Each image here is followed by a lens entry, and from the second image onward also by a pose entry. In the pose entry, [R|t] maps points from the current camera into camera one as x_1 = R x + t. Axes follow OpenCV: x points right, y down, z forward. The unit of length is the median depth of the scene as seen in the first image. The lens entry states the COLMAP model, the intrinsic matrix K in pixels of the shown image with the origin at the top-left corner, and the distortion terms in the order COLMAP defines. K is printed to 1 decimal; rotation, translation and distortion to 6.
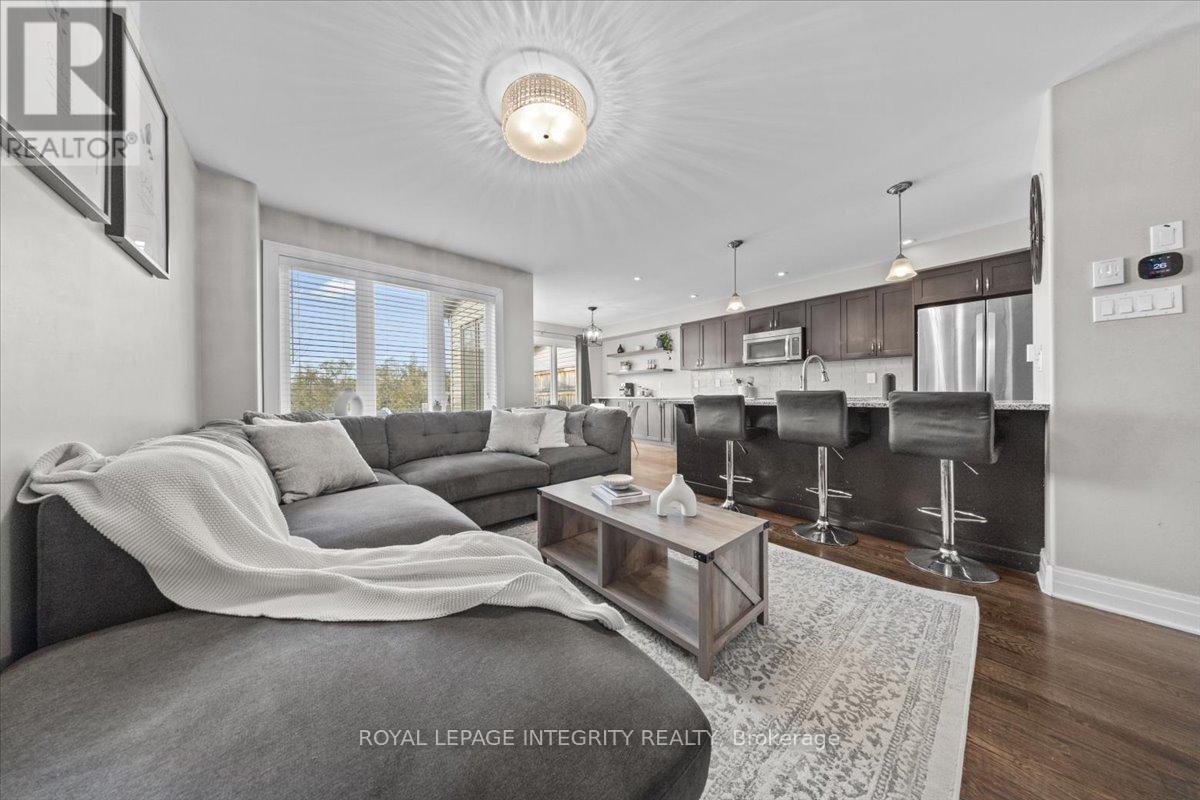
lens RADIAL K [[349.2, 0, 600.3], [0, 349.2, 397.1], [0, 0, 1]] dist [-0.005442, 0.000037]
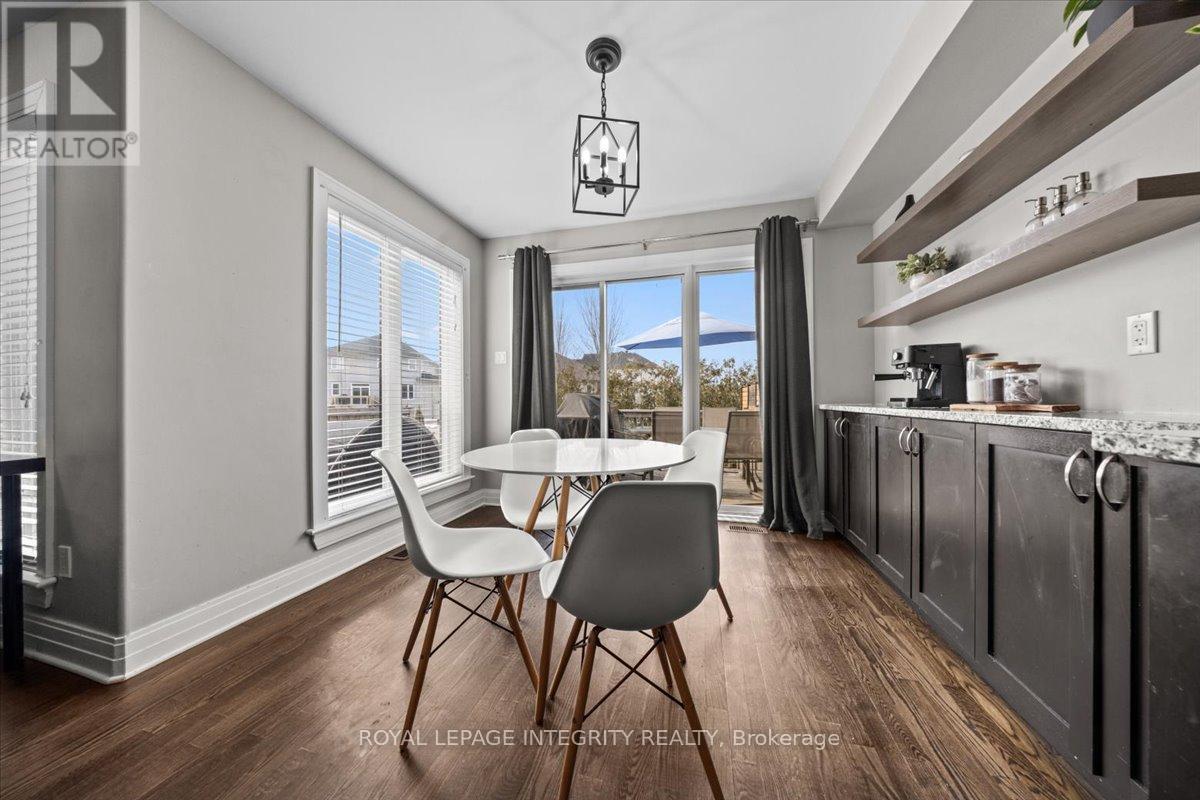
lens RADIAL K [[372.1, 0, 600.0], [0, 372.1, 400.0], [0, 0, 1]] dist [-0.000066, 0.000002]
pose [[0.547579, 0.006415, -0.836730, 0.697891], [-0.005262, 0.999977, 0.004223, -0.013441], [0.836738, 0.002091, 0.547600, 2.903468]]
